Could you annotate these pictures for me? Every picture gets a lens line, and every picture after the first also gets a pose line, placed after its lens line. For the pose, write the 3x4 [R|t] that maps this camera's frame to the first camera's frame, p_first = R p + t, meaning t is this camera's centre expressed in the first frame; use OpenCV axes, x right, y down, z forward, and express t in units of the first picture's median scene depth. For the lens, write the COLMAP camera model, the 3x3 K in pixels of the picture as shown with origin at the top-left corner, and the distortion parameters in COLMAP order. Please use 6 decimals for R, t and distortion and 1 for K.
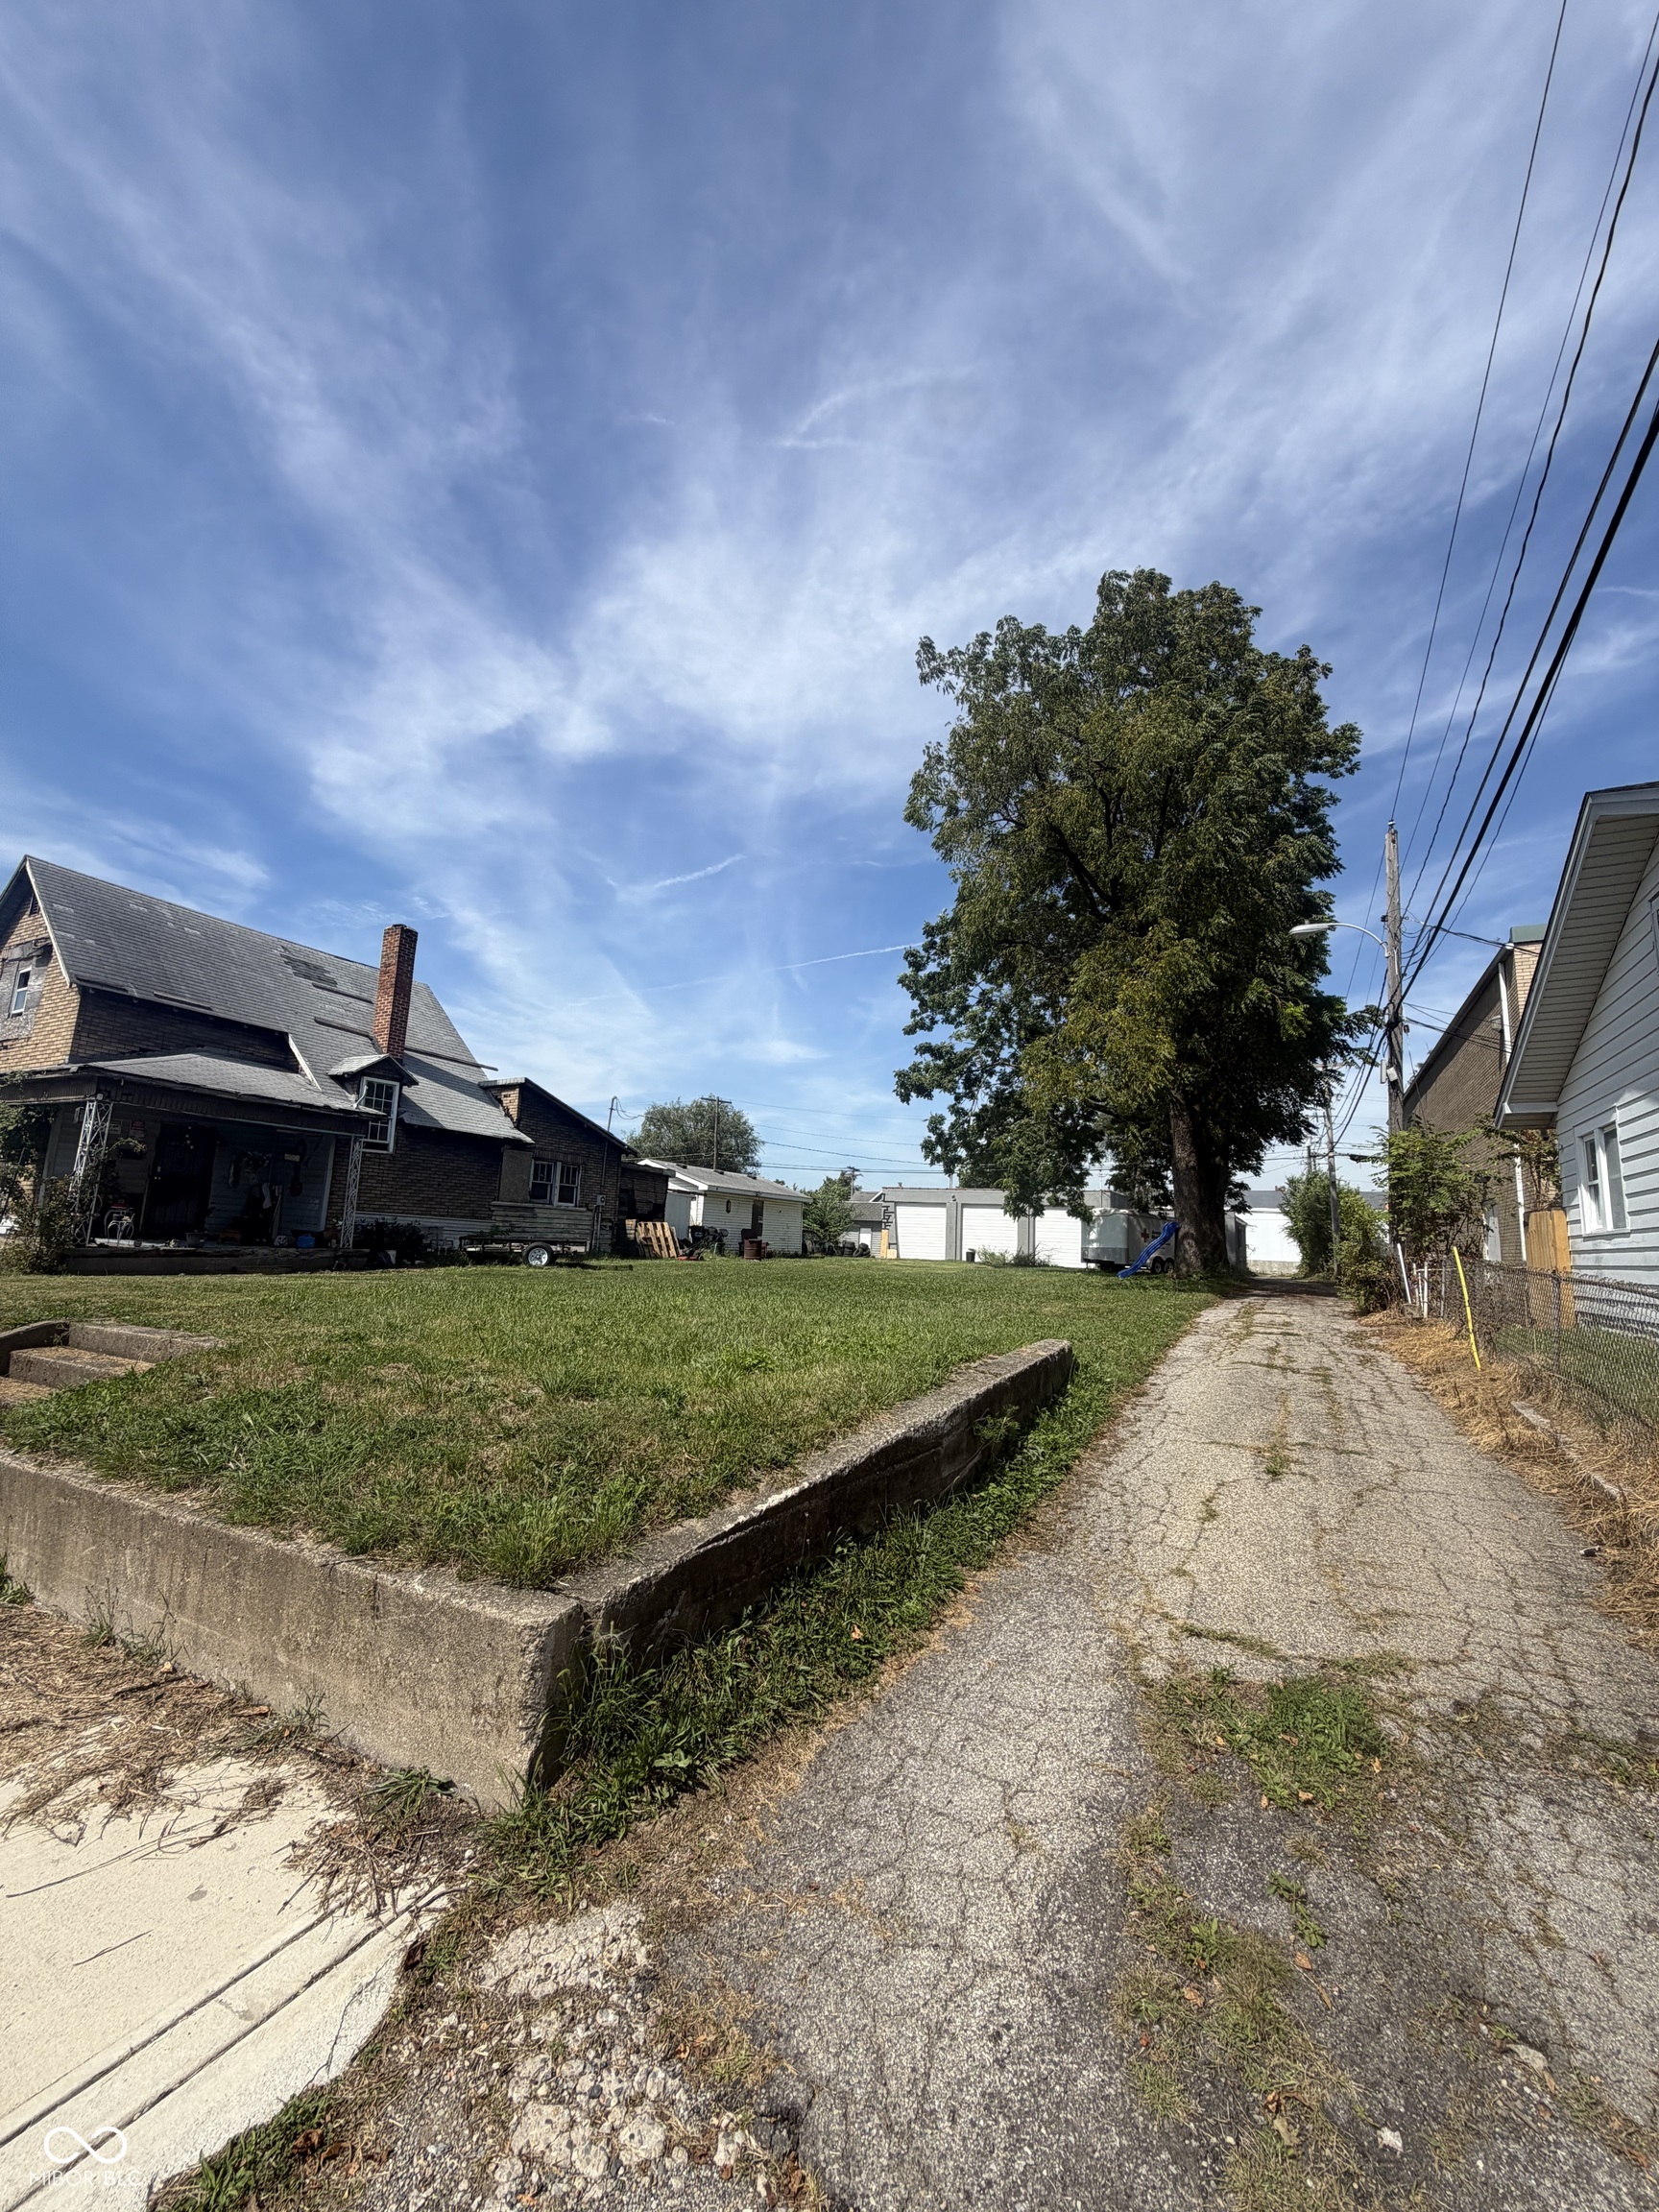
lens RADIAL K [[883.5, 0, 824.2], [0, 883.5, 1110.9], [0, 0, 1]] dist [-0.000832, -0.000075]
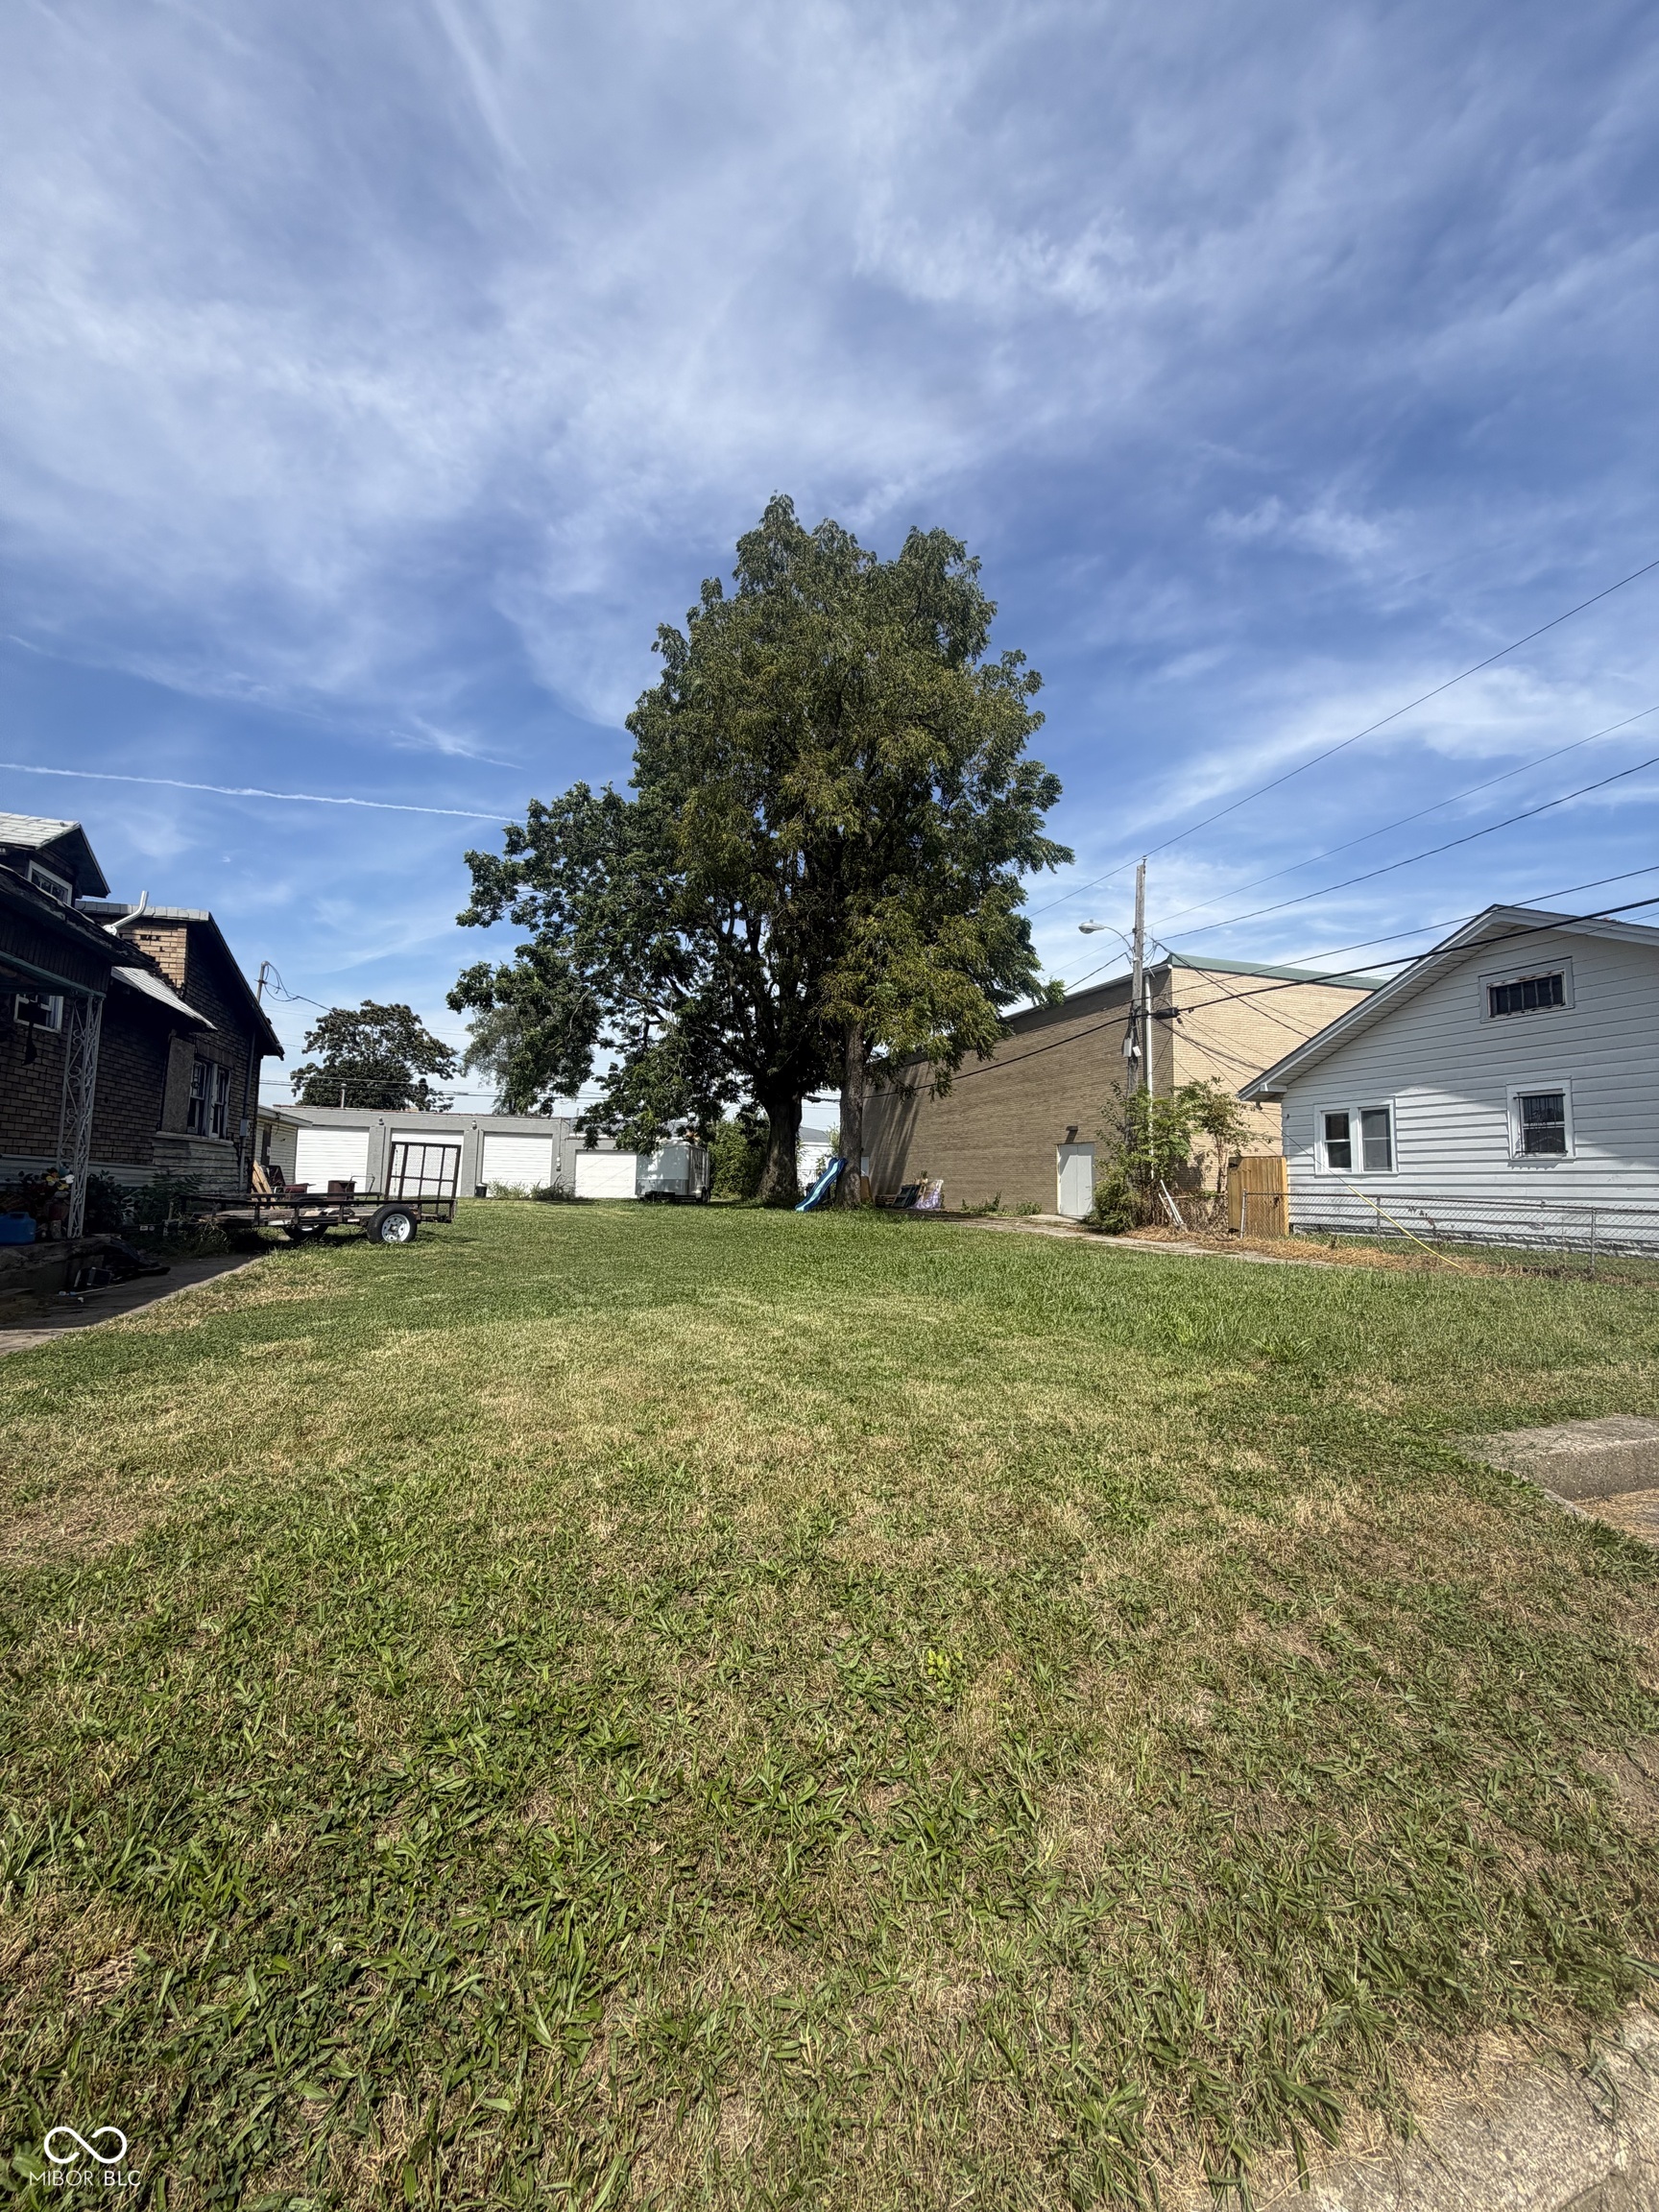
lens RADIAL K [[882.7, 0, 843.3], [0, 882.7, 1097.1], [0, 0, 1]] dist [0.000018, 0.000244]
pose [[0.682504, 0.045753, 0.729448, -0.491888], [-0.097597, 0.994806, 0.028919, 0.025076], [-0.724336, -0.090929, 0.683424, 0.328085]]
